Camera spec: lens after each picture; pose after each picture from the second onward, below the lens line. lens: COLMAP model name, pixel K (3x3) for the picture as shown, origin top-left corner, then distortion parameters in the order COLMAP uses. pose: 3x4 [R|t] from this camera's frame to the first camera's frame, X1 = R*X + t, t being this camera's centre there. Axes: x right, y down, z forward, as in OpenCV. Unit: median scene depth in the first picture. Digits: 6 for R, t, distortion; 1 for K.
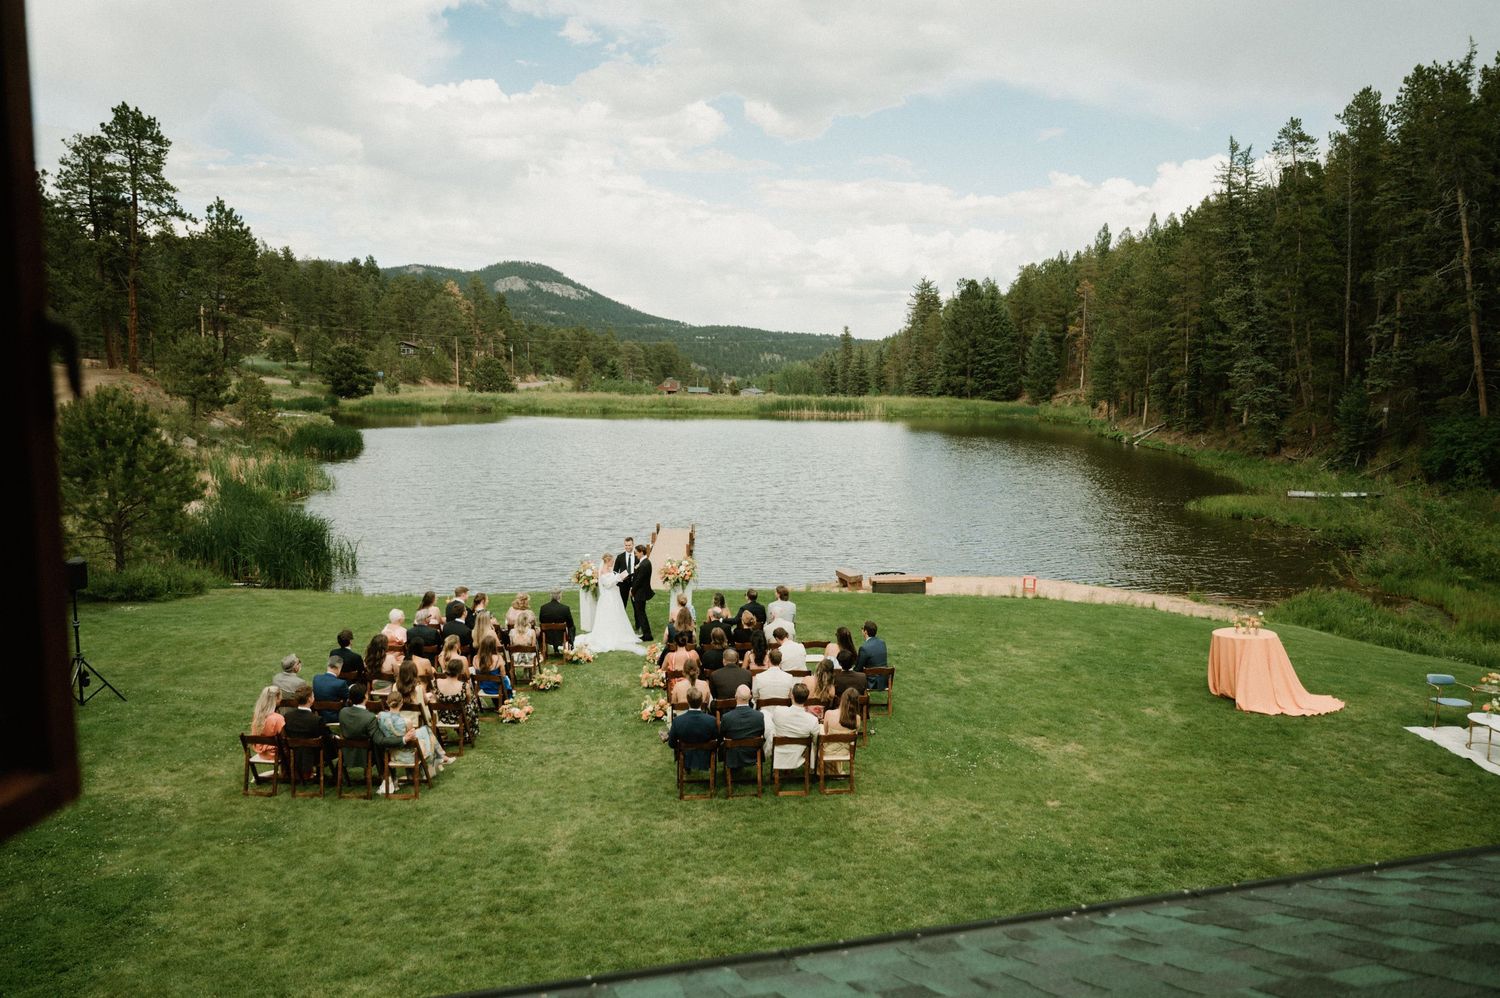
lens RADIAL K [[1059.3, 0, 766.5], [0, 1059.3, 535.5], [0, 0, 1]] dist [-0.003592, -0.007051]
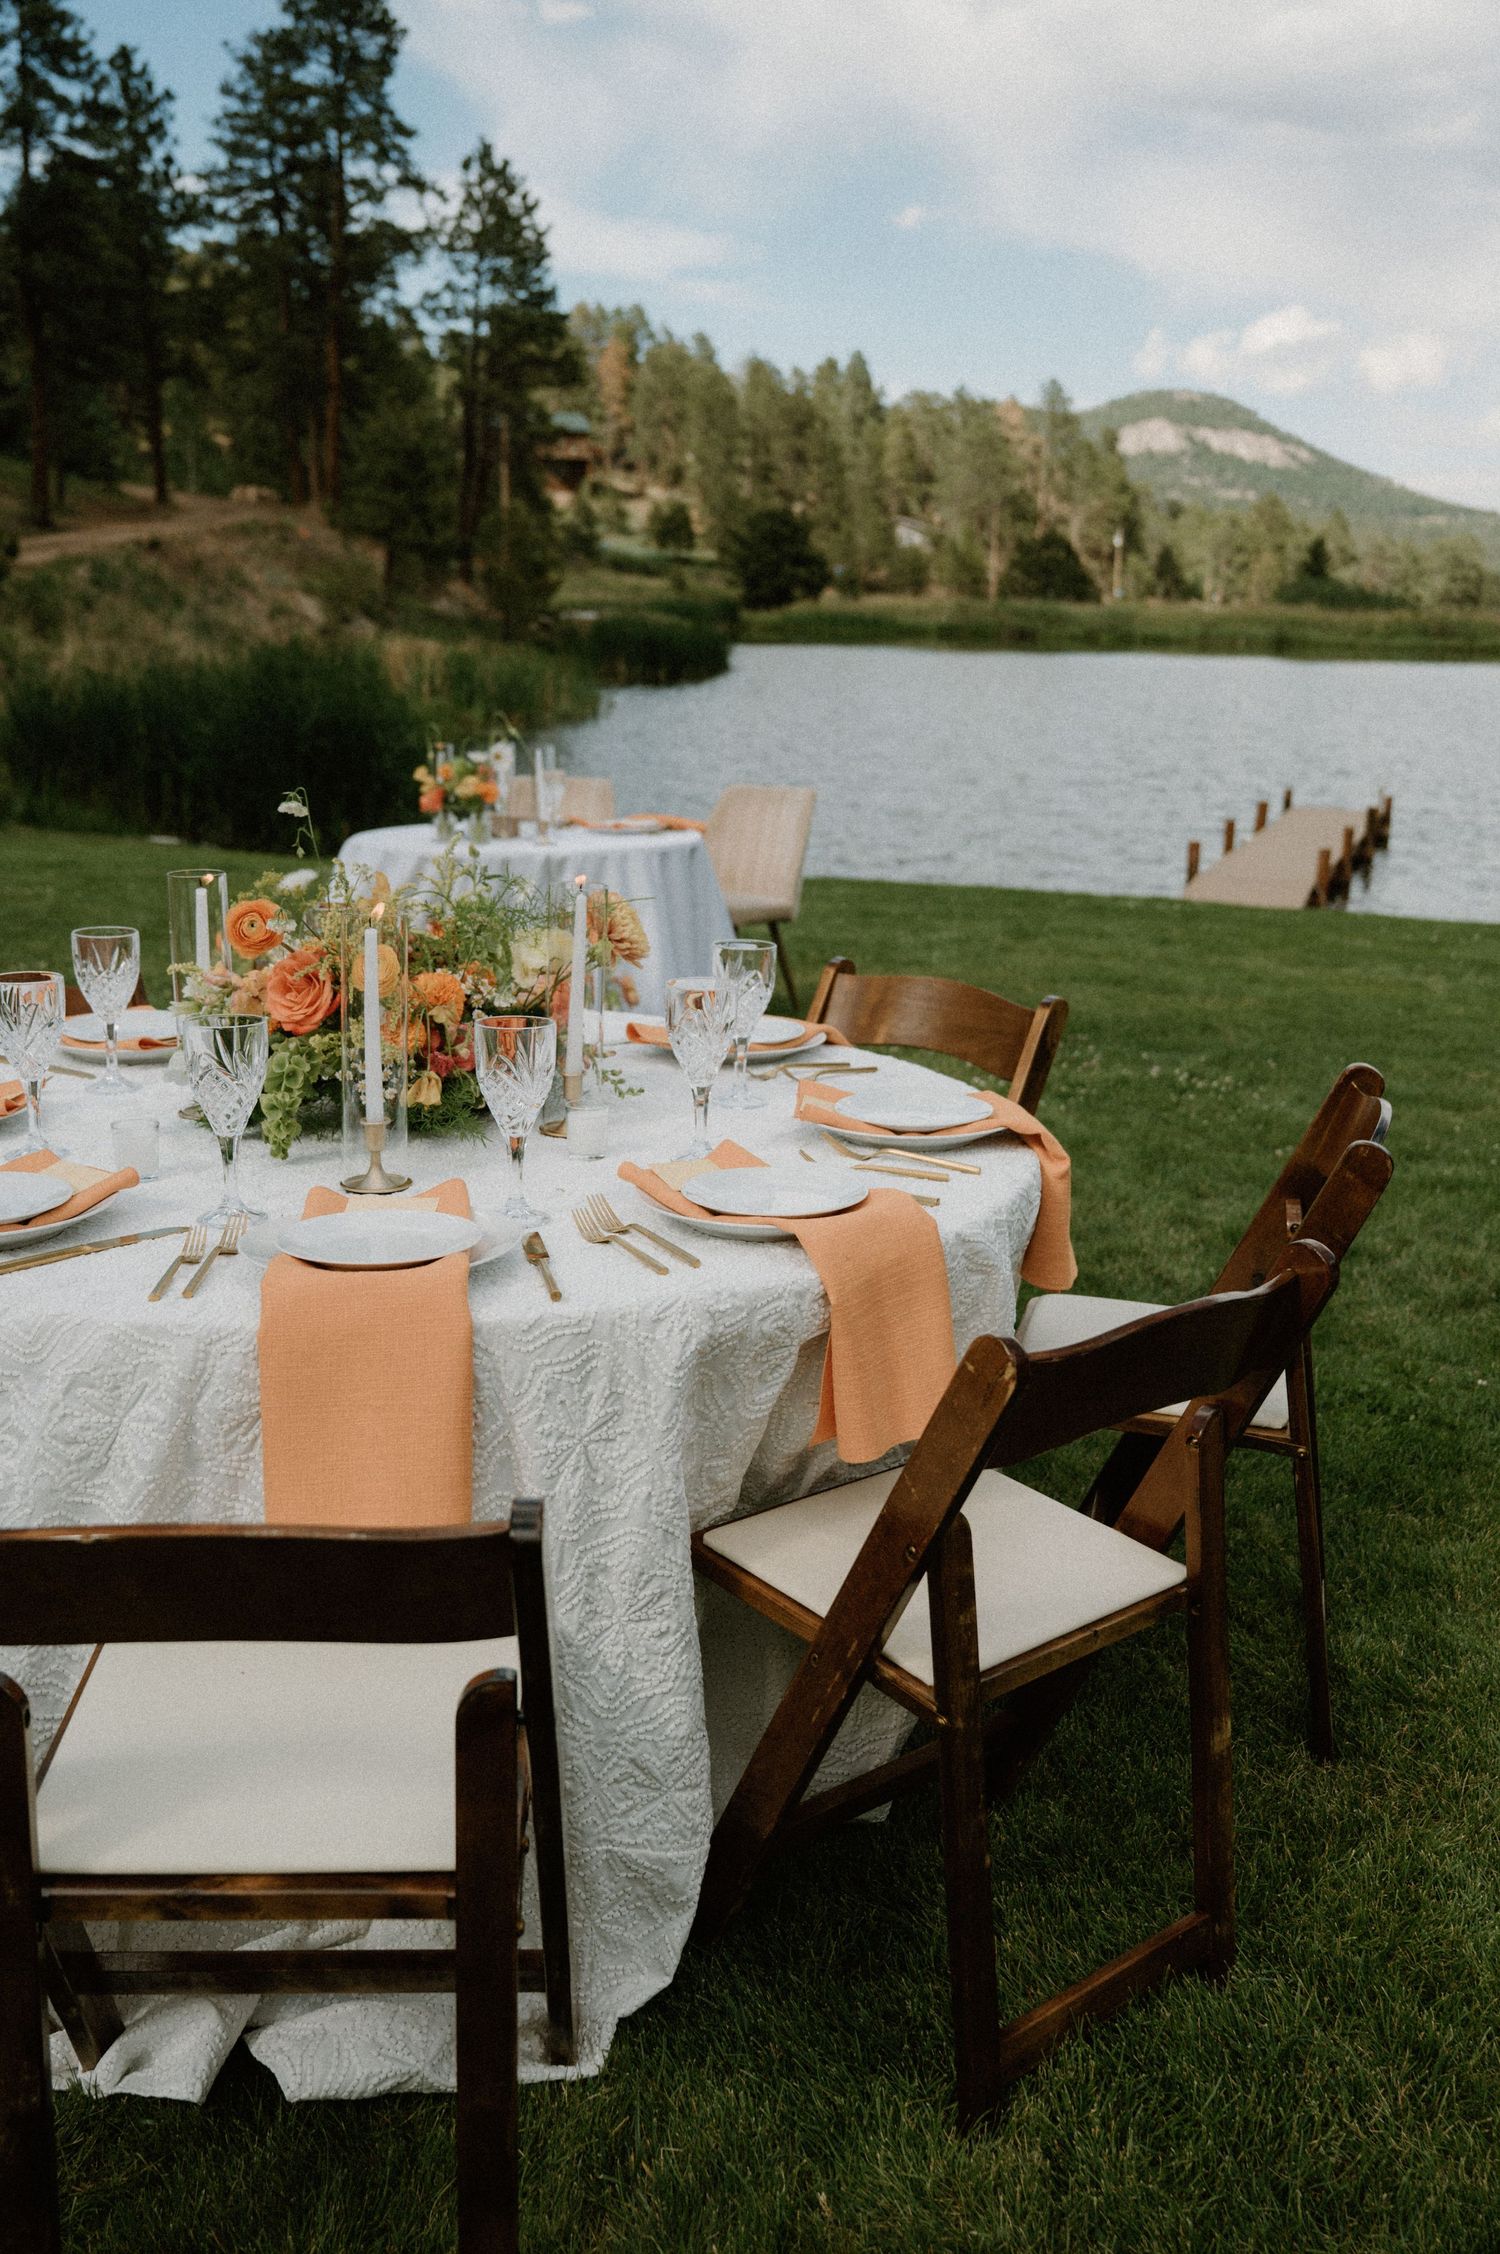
lens RADIAL K [[2060.5, 0, 763.4], [0, 2060.5, 1123.6], [0, 0, 1]] dist [-0.003781, 0.000000]
pose [[0.917111, 0.105433, -0.384436, 0.007643], [-0.071765, 0.992301, 0.100941, 0.022275], [0.392118, -0.064985, 0.917616, 0.153485]]
